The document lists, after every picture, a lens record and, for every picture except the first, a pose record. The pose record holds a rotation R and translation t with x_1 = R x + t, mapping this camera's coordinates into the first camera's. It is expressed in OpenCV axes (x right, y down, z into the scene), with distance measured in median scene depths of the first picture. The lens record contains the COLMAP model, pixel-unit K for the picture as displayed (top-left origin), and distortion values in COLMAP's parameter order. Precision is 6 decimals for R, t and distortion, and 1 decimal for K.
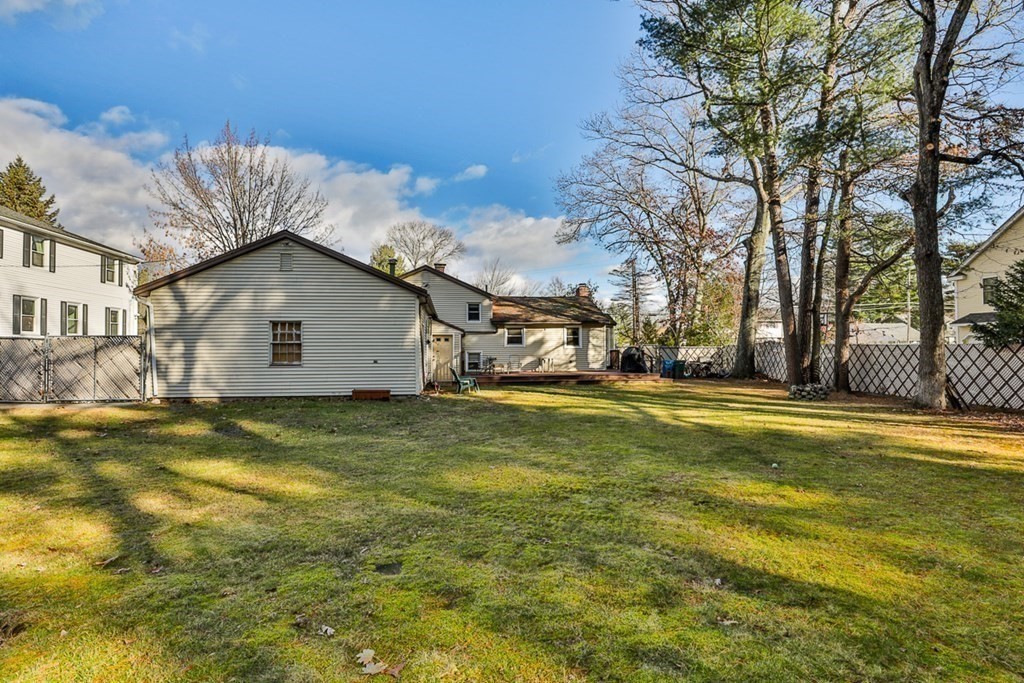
lens RADIAL K [[492.6, 0, 516.7], [0, 492.6, 343.0], [0, 0, 1]] dist [-0.037681, 0.009987]
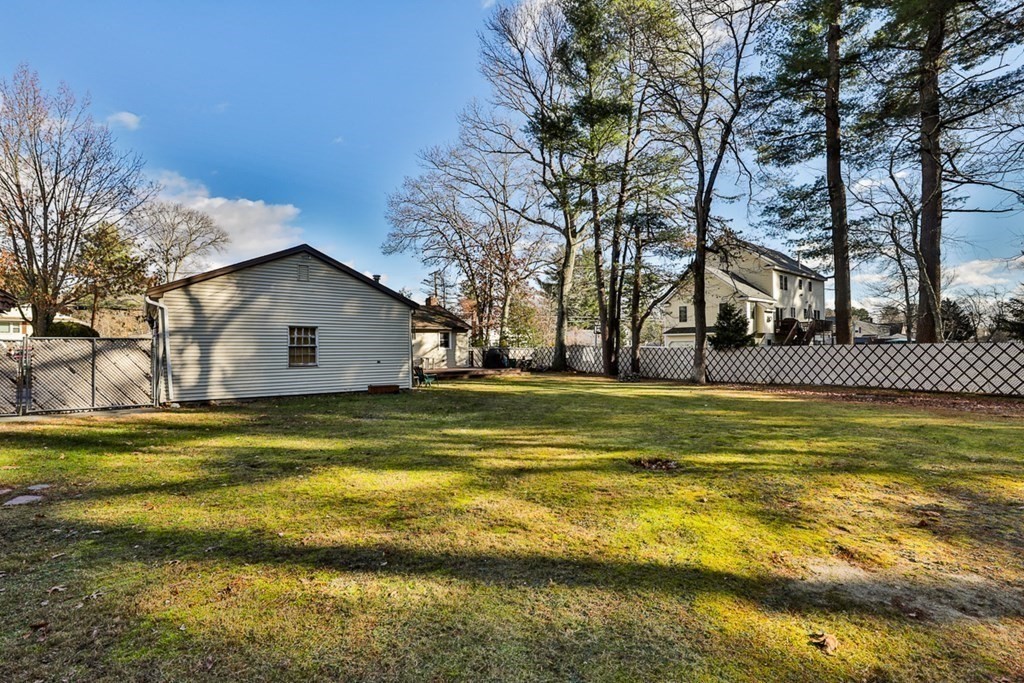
lens RADIAL K [[492.6, 0, 504.9], [0, 492.6, 344.7], [0, 0, 1]] dist [-0.037681, 0.009987]
pose [[0.853384, 0.003760, 0.521270, -0.572803], [-0.006180, 0.999977, 0.002905, -0.008712], [-0.521247, -0.005701, 0.853387, -0.160667]]
